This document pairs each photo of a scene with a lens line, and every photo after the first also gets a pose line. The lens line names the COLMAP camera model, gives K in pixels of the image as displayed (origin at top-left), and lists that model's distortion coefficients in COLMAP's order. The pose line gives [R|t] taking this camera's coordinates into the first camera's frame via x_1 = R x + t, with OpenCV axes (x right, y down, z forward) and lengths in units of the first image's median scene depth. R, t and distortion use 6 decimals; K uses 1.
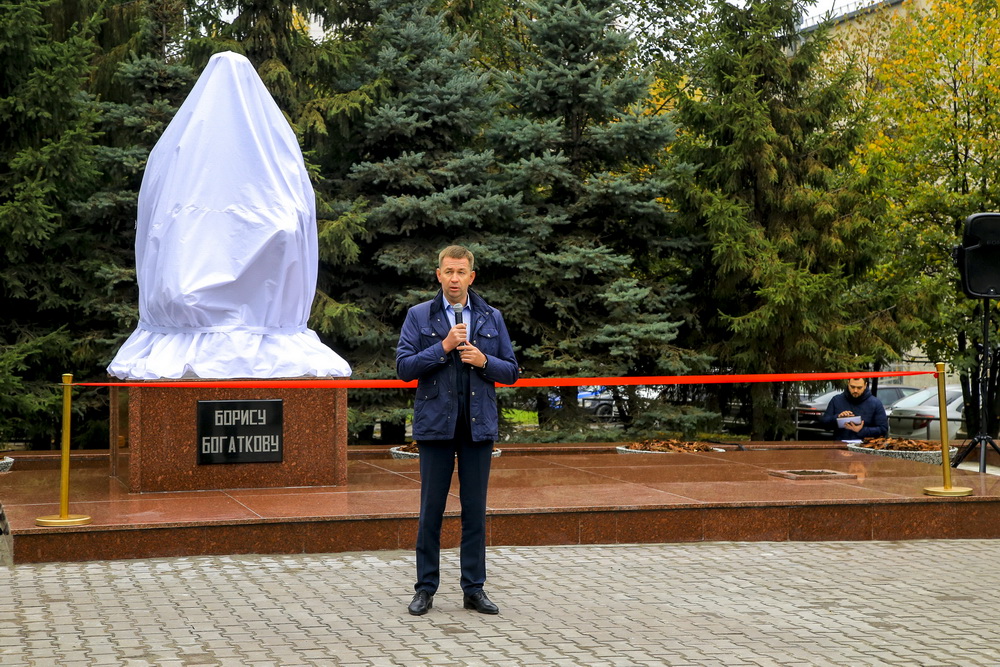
lens RADIAL K [[2018.3, 0, 500.0], [0, 2018.3, 333.5], [0, 0, 1]] dist [0.321655, 0.196428]
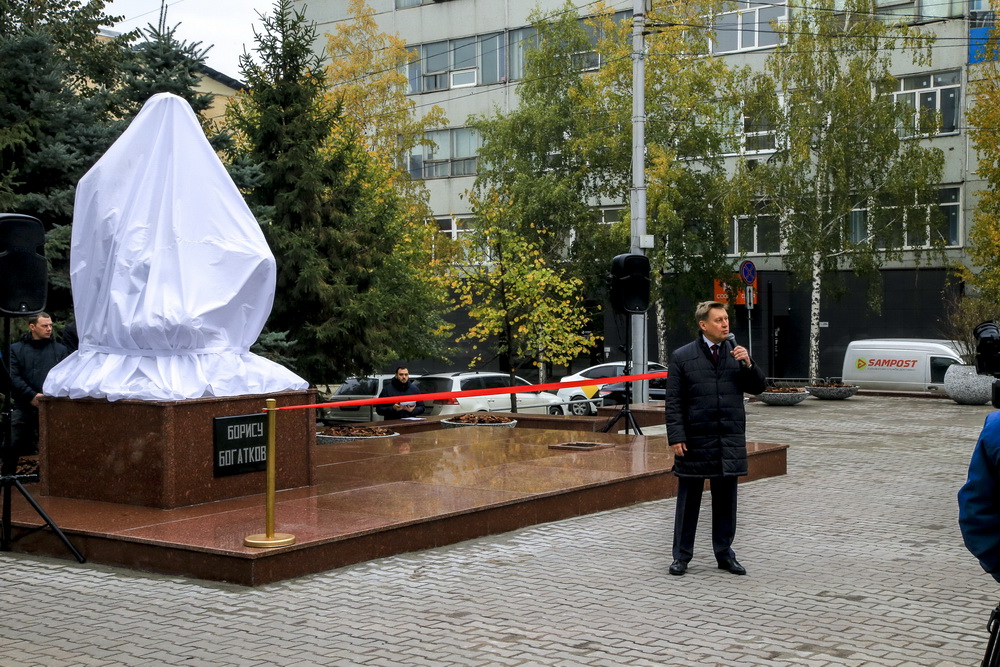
lens RADIAL K [[1399.2, 0, 649.6], [0, 1399.2, 333.8], [0, 0, 1]] dist [-0.004641, -0.042274]
pose [[0.732540, -0.019715, 0.680438, -0.338646], [0.015458, 0.999805, 0.012326, -0.011915], [-0.680548, 0.001489, 0.732702, 0.211705]]
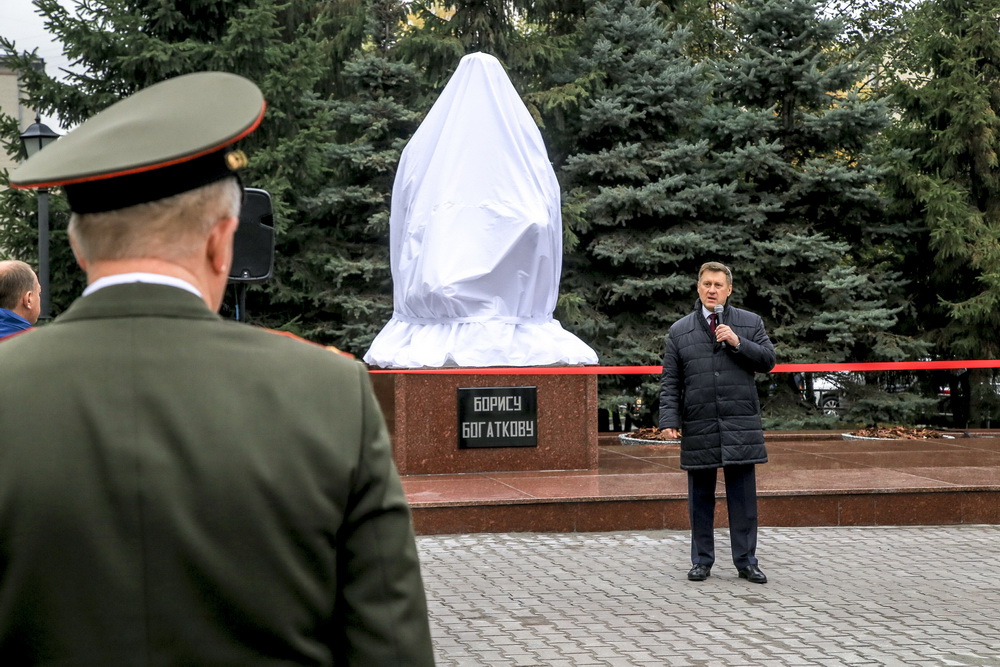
lens RADIAL K [[2092.6, 0, 500.0], [0, 2092.6, 333.5], [0, 0, 1]] dist [0.390745, -0.140207]
pose [[0.997957, -0.007095, -0.063494, -0.040812], [0.007433, 0.999959, 0.005080, -0.000223], [0.063455, -0.005541, 0.997969, -0.054003]]
